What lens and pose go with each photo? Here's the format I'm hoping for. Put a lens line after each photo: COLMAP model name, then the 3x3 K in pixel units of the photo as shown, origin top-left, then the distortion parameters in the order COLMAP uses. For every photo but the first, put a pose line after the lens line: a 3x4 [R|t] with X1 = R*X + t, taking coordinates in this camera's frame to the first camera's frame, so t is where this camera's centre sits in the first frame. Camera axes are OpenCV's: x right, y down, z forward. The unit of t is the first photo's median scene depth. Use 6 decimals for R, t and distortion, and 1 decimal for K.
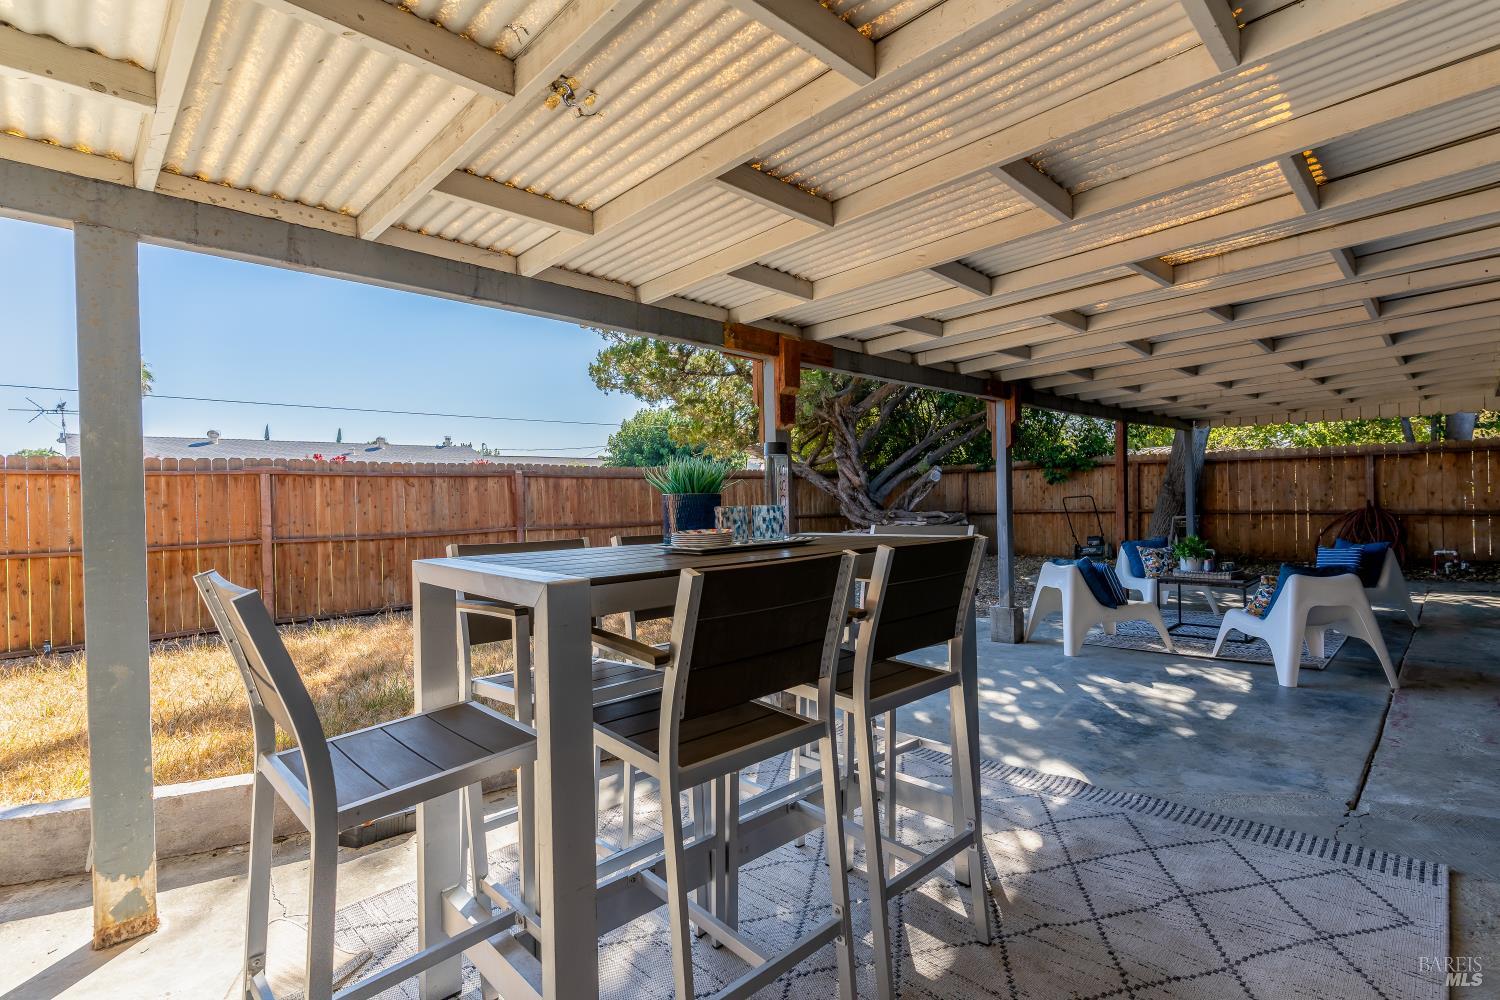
lens RADIAL K [[707.1, 0, 742.4], [0, 707.1, 503.5], [0, 0, 1]] dist [0.001575, 0.000693]
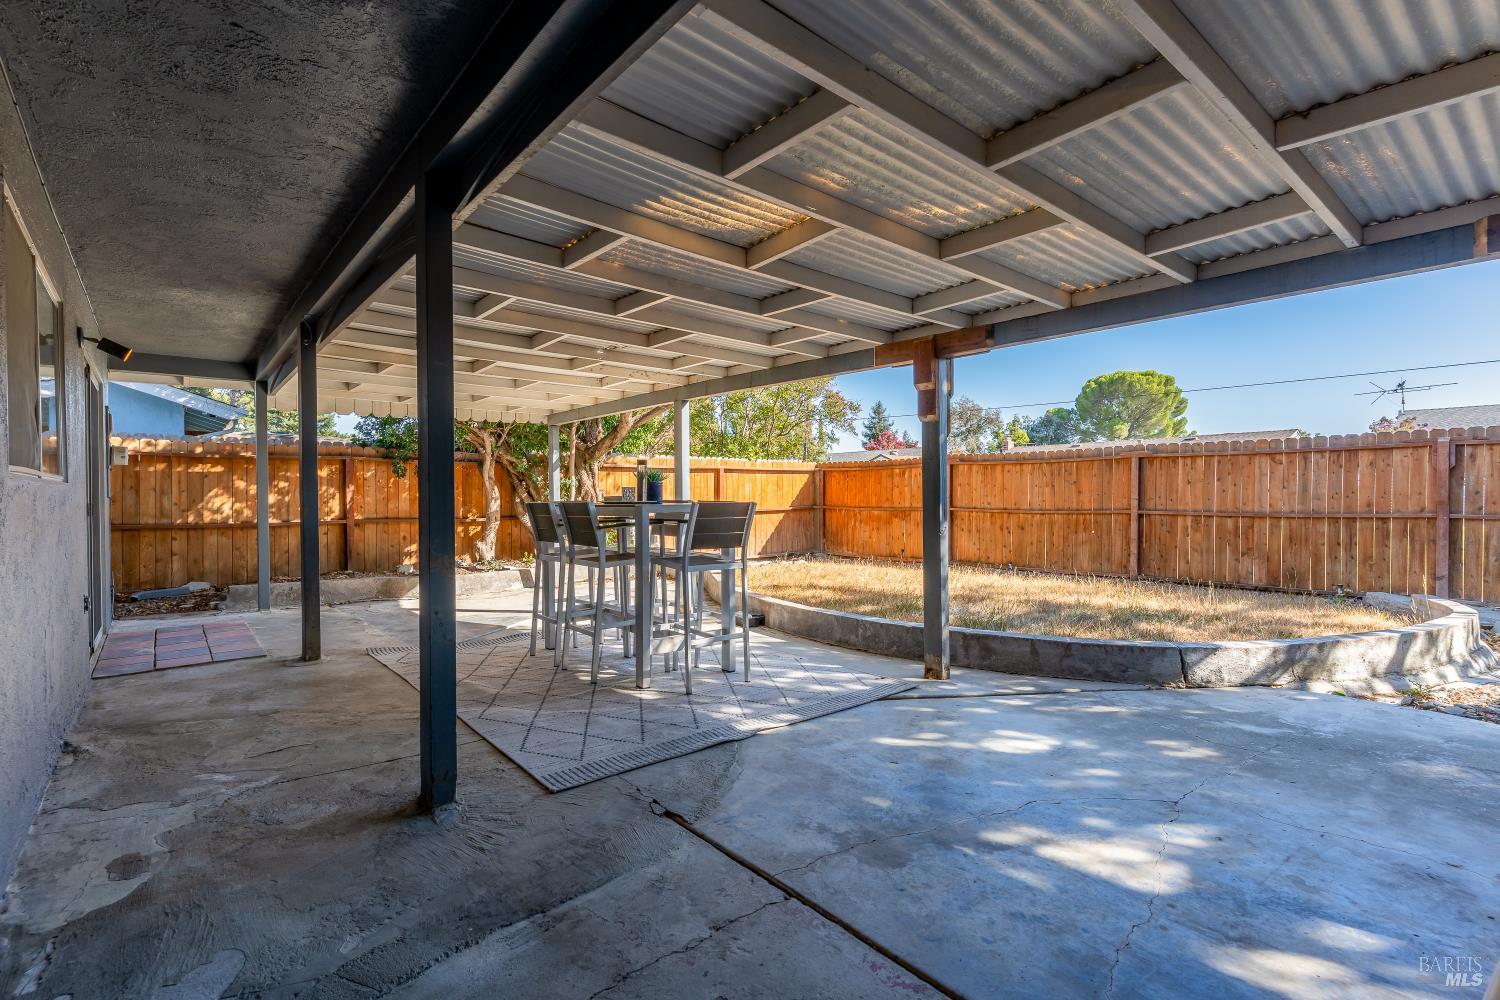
lens RADIAL K [[707.1, 0, 742.4], [0, 707.1, 503.5], [0, 0, 1]] dist [0.001575, 0.000693]
pose [[-0.081305, 0.037171, -0.995996, 0.545944], [0.001345, 0.999308, 0.037184, -0.007077], [0.996688, 0.001683, -0.081298, 0.357844]]
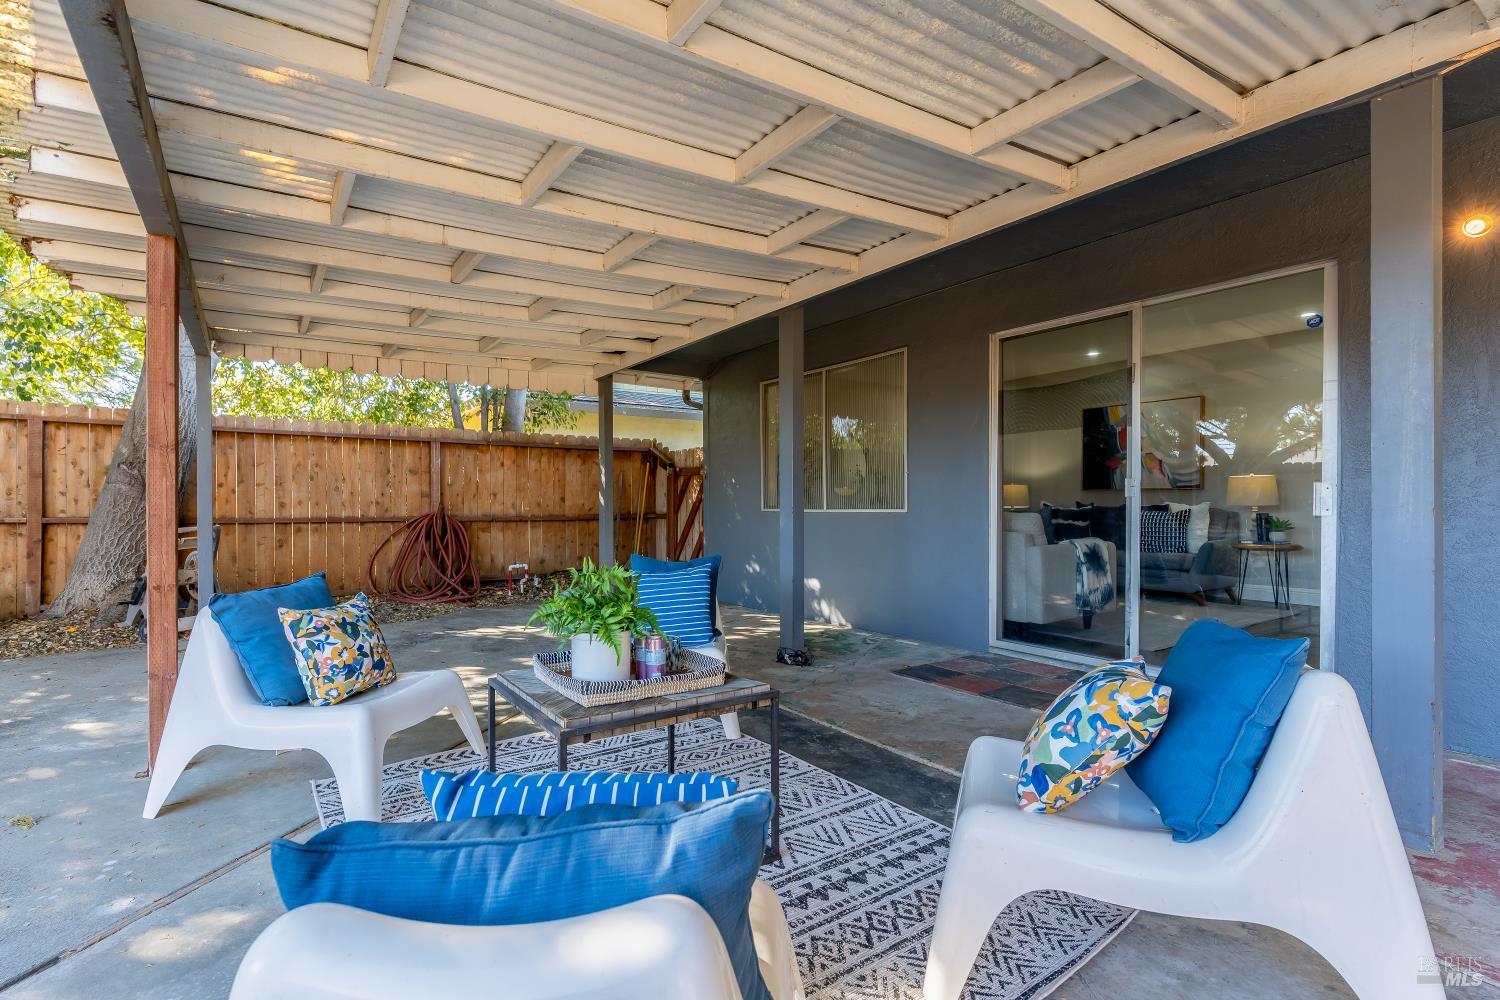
lens RADIAL K [[711.5, 0, 745.3], [0, 711.5, 504.6], [0, 0, 1]] dist [0.000370, 0.000419]
pose [[0.168029, 0.020538, 0.985568, 0.227322], [0.006319, 0.999740, -0.021911, 0.017460], [-0.985762, 0.009909, 0.167856, 0.612064]]
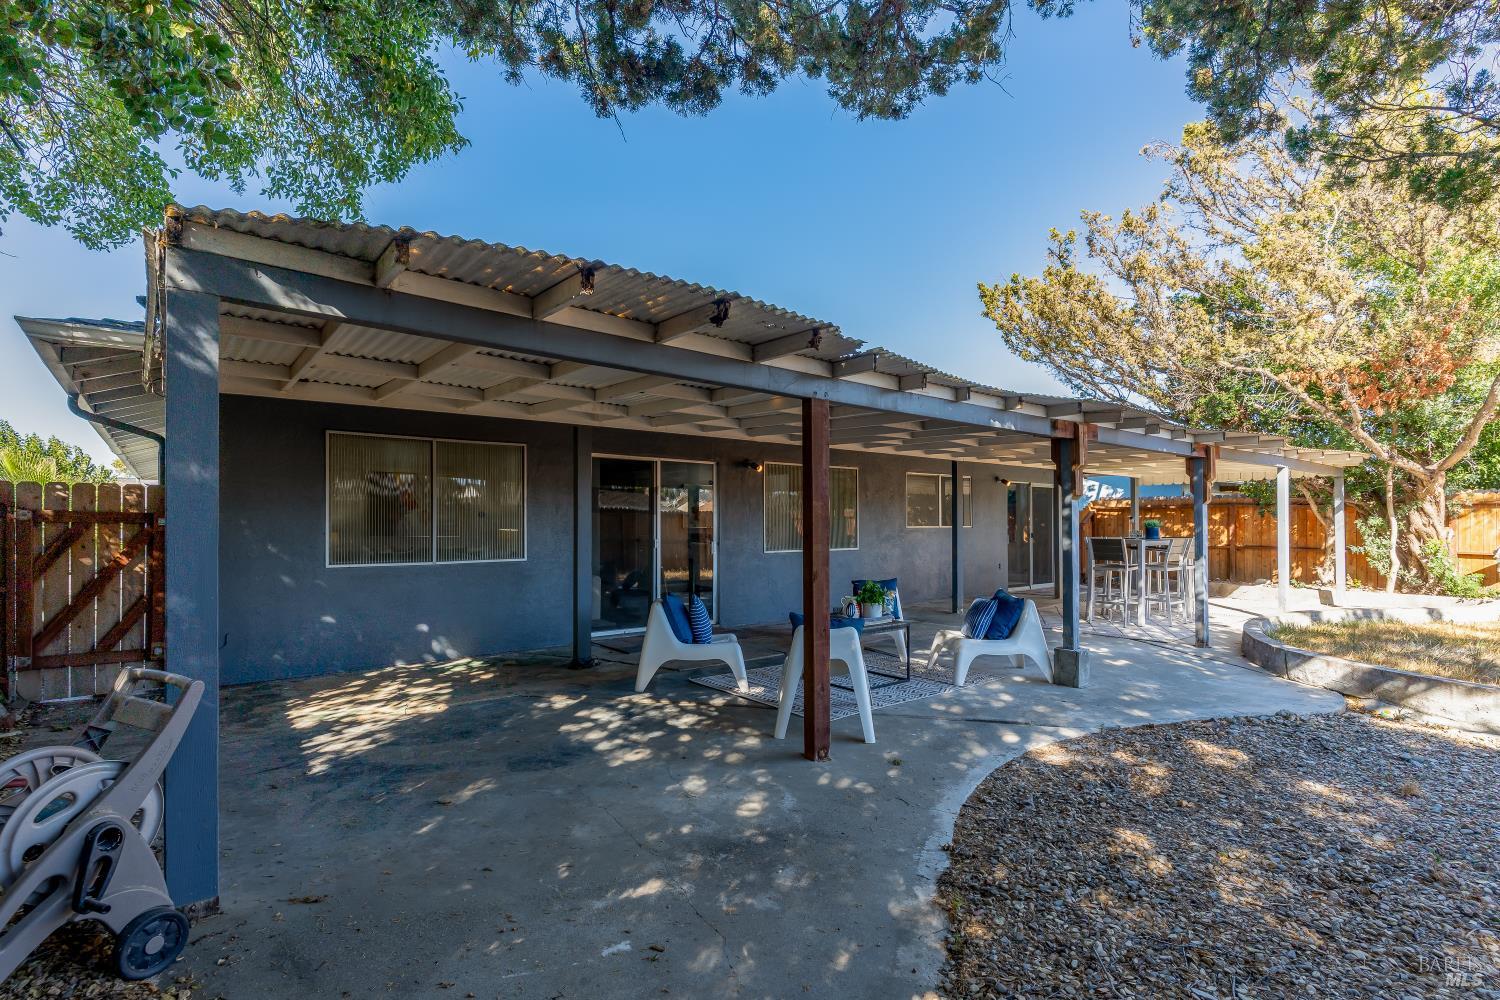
lens RADIAL K [[715.4, 0, 734.8], [0, 715.4, 520.1], [0, 0, 1]] dist [0.003180, 0.000609]
pose [[-0.994741, 0.024259, 0.099506, 0.503332], [0.024318, 0.999704, -0.000624, -0.029436], [-0.099492, 0.001799, -0.995037, 1.392611]]
